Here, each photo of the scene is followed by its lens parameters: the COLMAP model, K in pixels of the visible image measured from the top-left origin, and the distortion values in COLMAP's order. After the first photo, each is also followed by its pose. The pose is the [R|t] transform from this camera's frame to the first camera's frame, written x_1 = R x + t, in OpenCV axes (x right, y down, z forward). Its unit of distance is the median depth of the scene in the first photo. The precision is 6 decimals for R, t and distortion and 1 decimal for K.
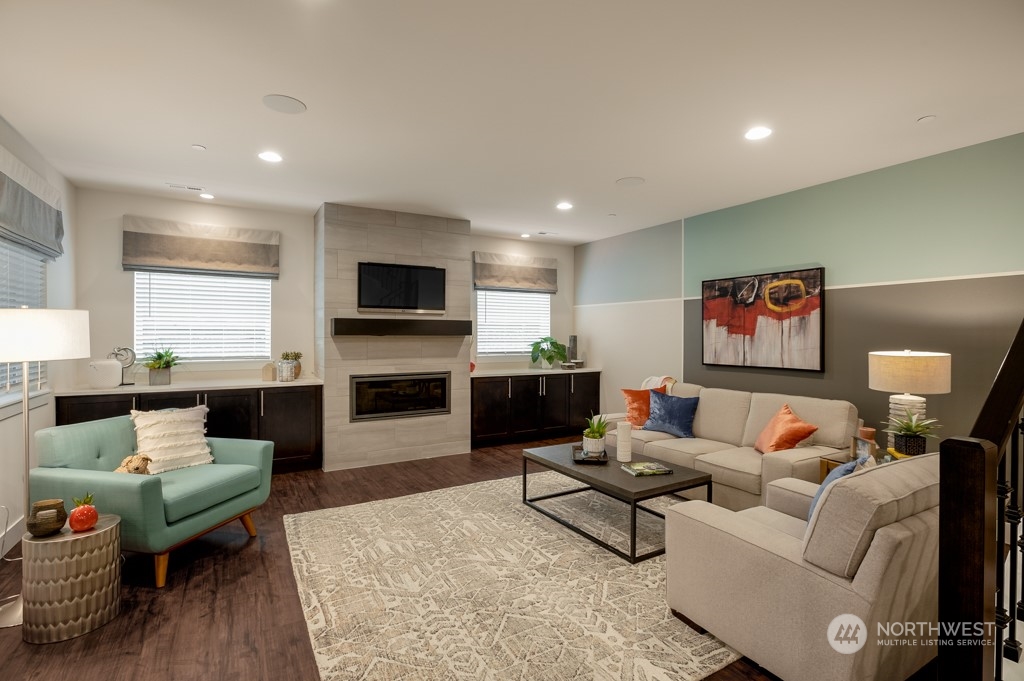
lens RADIAL K [[484.2, 0, 515.0], [0, 484.2, 338.9], [0, 0, 1]] dist [-0.001384, 0.000438]
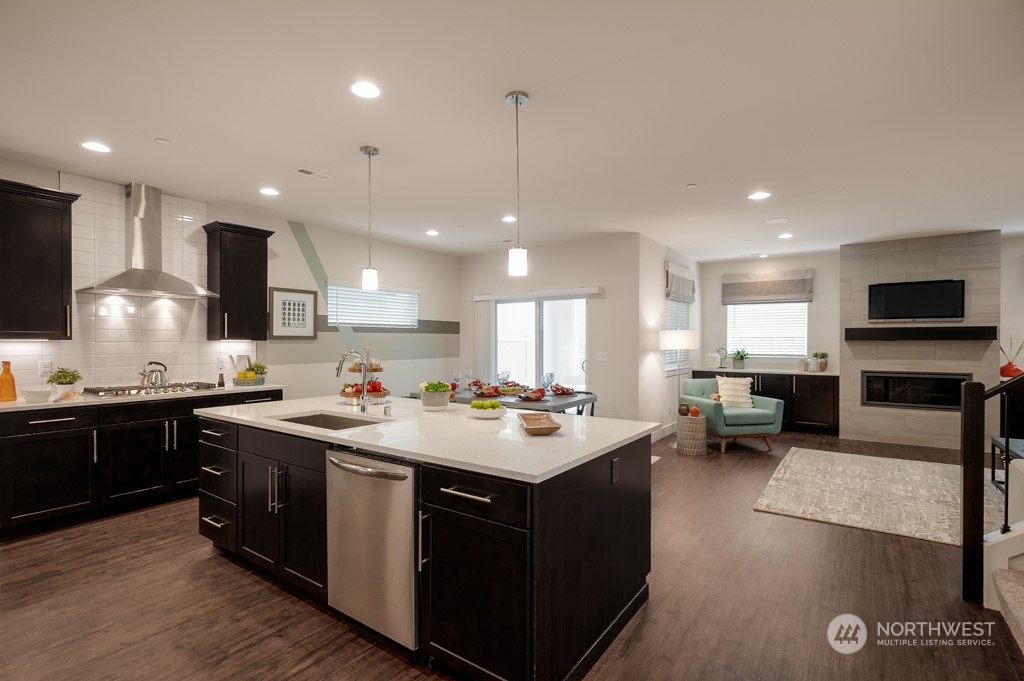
lens RADIAL K [[484.2, 0, 515.0], [0, 484.2, 338.9], [0, 0, 1]] dist [-0.001384, 0.000438]
pose [[0.417727, -0.006564, -0.908549, 0.487138], [-0.008150, 0.999907, -0.010971, 0.011073], [0.908536, 0.011988, 0.417634, -0.438160]]
